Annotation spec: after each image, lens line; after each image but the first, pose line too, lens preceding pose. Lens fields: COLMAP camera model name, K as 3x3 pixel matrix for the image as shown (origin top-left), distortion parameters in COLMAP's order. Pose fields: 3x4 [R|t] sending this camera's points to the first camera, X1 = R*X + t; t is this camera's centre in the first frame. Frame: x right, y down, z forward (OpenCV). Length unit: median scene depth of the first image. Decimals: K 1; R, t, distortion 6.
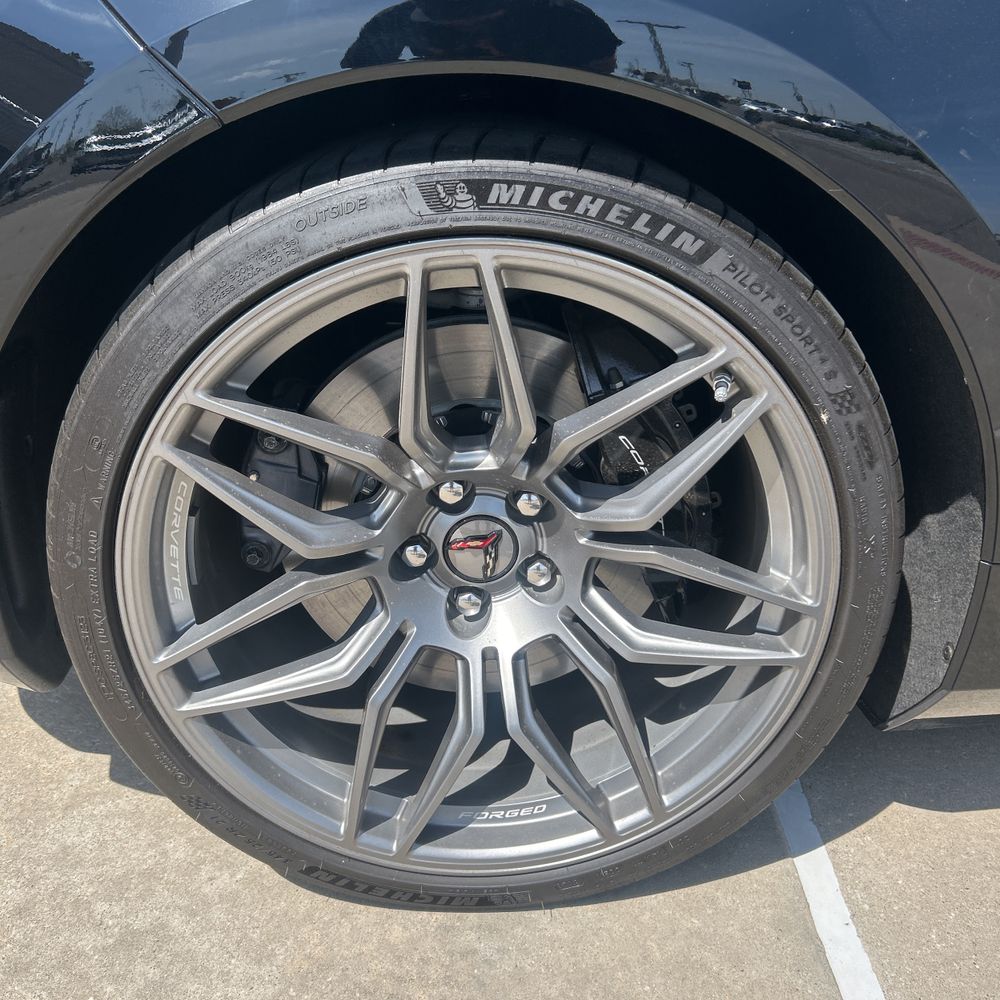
lens RADIAL K [[1013.6, 0, 505.7], [0, 1013.6, 499.3], [0, 0, 1]] dist [0.013289, -0.017285]
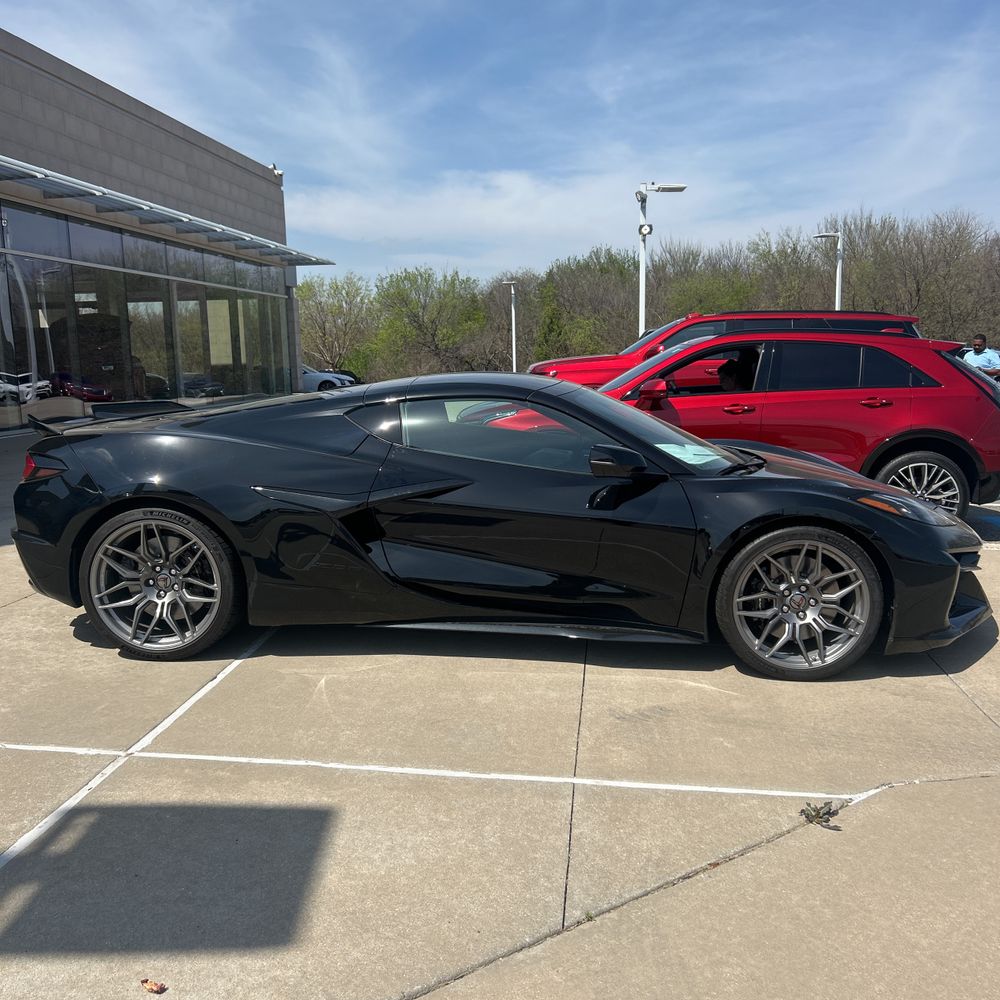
lens RADIAL K [[994.4, 0, 500.4], [0, 994.4, 506.0], [0, 0, 1]] dist [0.083298, -0.194804]
pose [[0.995158, 0.017714, -0.096683, 2.172867], [-0.042271, 0.965148, -0.258267, 0.931860], [0.088738, 0.261103, 0.961224, -3.821686]]
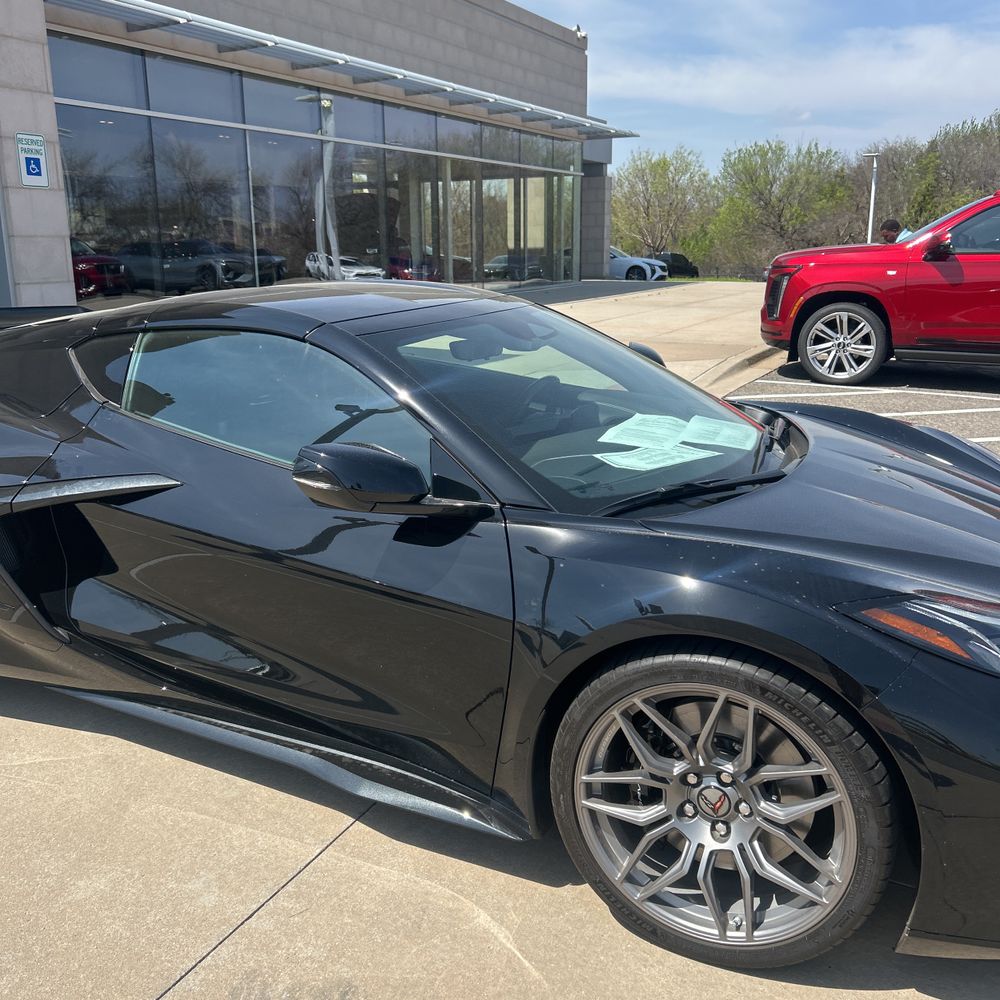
lens RADIAL K [[999.6, 0, 500.0], [0, 999.6, 500.0], [0, 0, 1]] dist [0.017142, -0.023635]
pose [[0.901932, 0.121301, -0.414493, 3.572123], [-0.184180, 0.976129, -0.115111, -0.254927], [0.390636, 0.180164, 0.902743, -1.299826]]
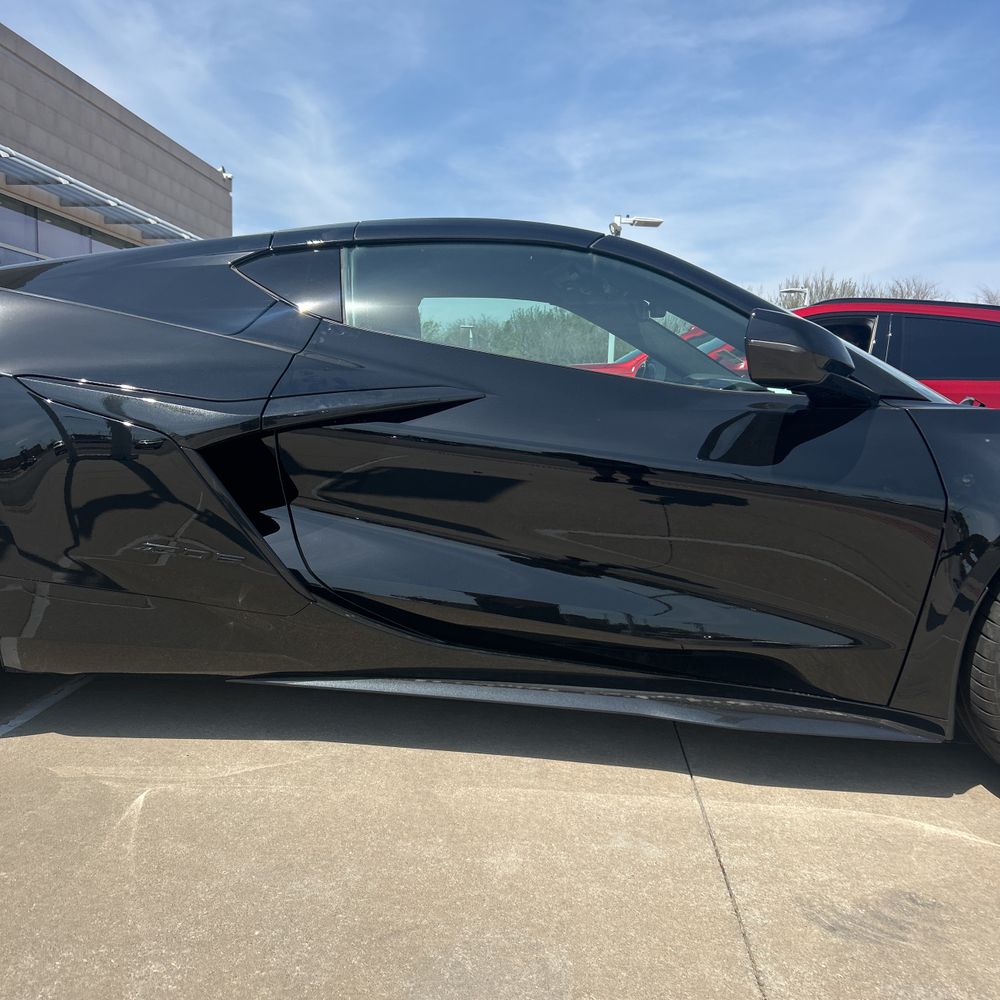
lens RADIAL K [[1013.6, 0, 505.7], [0, 1013.6, 499.3], [0, 0, 1]] dist [0.013289, -0.017285]
pose [[0.997476, 0.058157, -0.040738, 1.723006], [-0.068129, 0.945521, -0.318353, 0.570039], [0.020004, 0.320325, 0.947096, -1.355518]]
